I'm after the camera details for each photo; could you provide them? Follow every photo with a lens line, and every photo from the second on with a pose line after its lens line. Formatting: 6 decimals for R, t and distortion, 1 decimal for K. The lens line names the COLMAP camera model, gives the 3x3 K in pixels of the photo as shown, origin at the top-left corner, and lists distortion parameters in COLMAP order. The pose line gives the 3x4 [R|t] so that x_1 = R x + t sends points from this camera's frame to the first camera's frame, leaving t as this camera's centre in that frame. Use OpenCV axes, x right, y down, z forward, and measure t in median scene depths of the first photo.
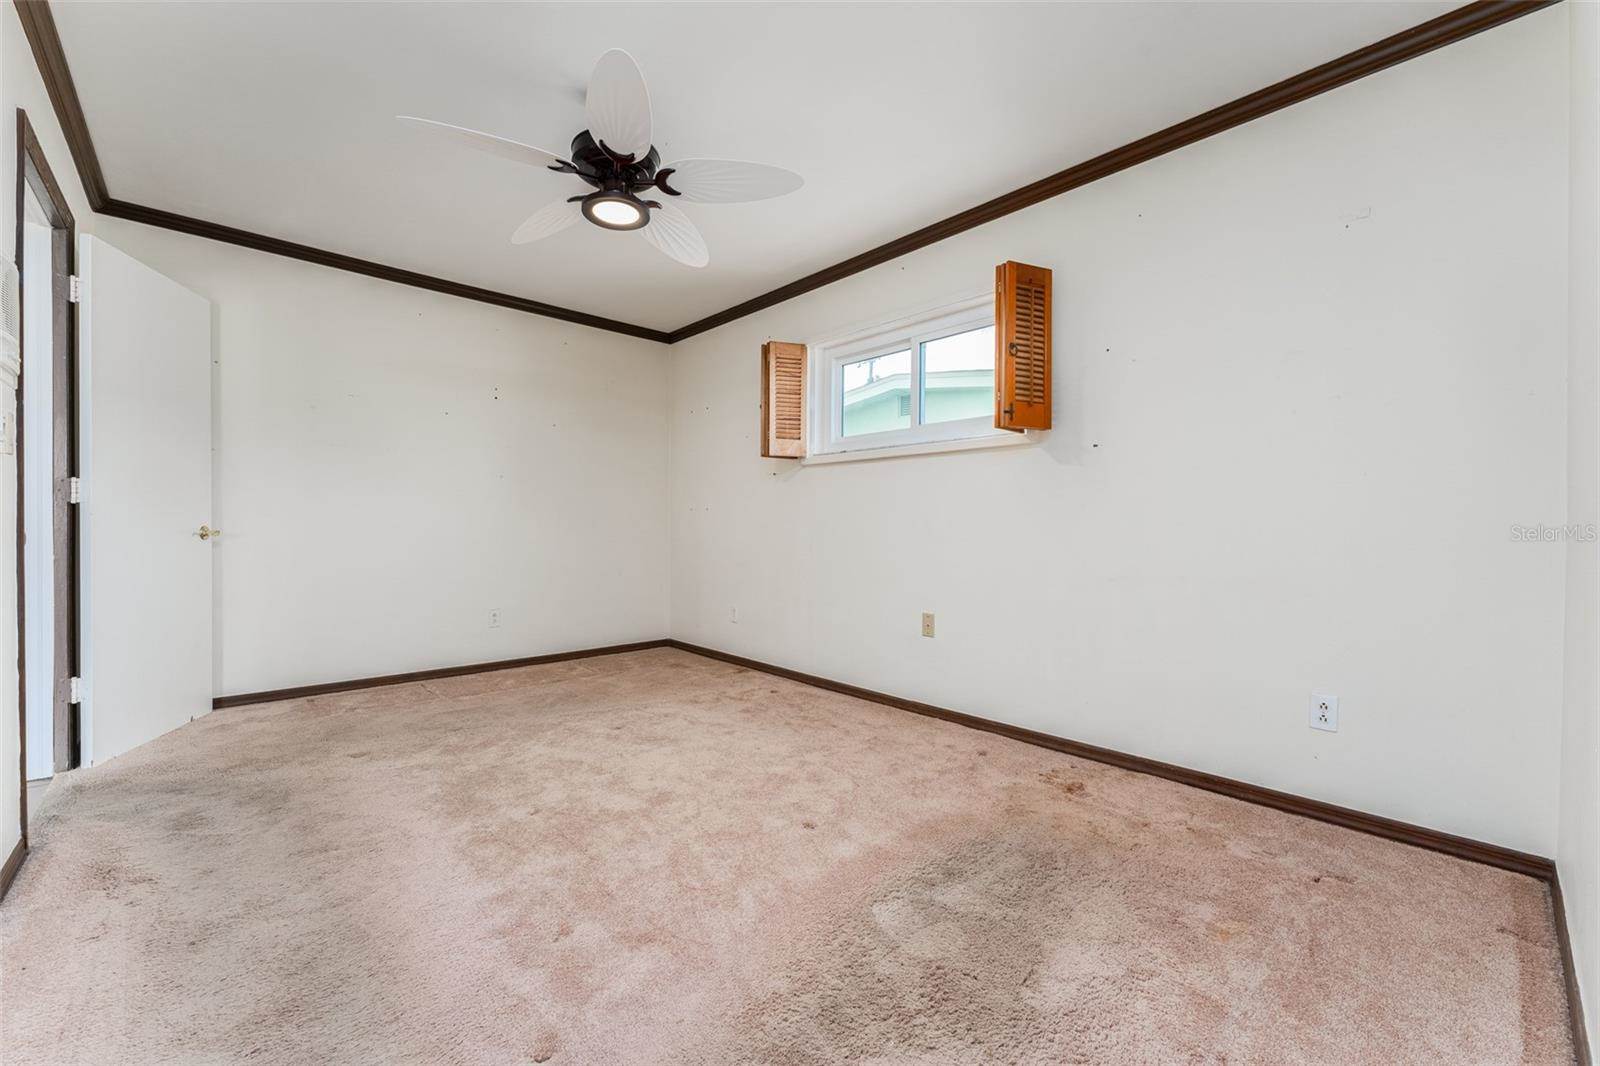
lens RADIAL K [[646.3, 0, 800.0], [0, 646.3, 533.0], [0, 0, 1]] dist [0.000025, -0.000034]
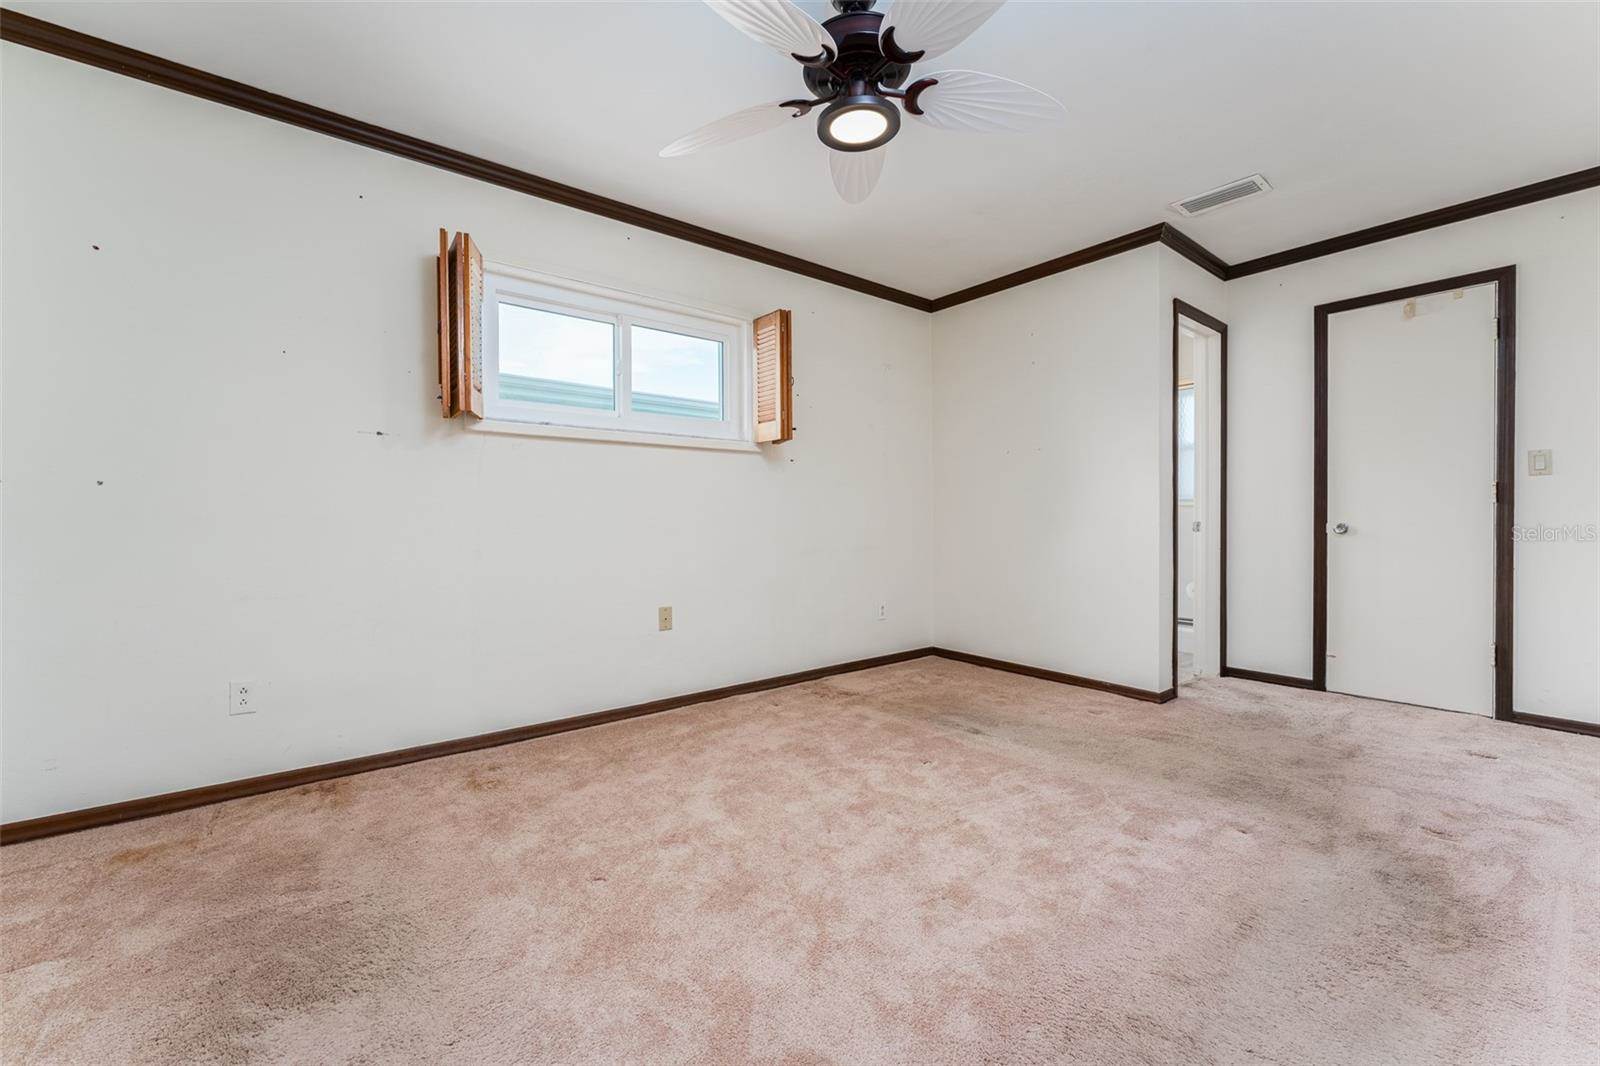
lens RADIAL K [[620.1, 0, 802.5], [0, 620.1, 525.3], [0, 0, 1]] dist [-0.031882, 0.000036]
pose [[0.074611, -0.019931, 0.997014, -0.730245], [0.001853, 0.999801, 0.019848, -0.019588], [-0.997211, 0.000367, 0.074633, 0.712869]]
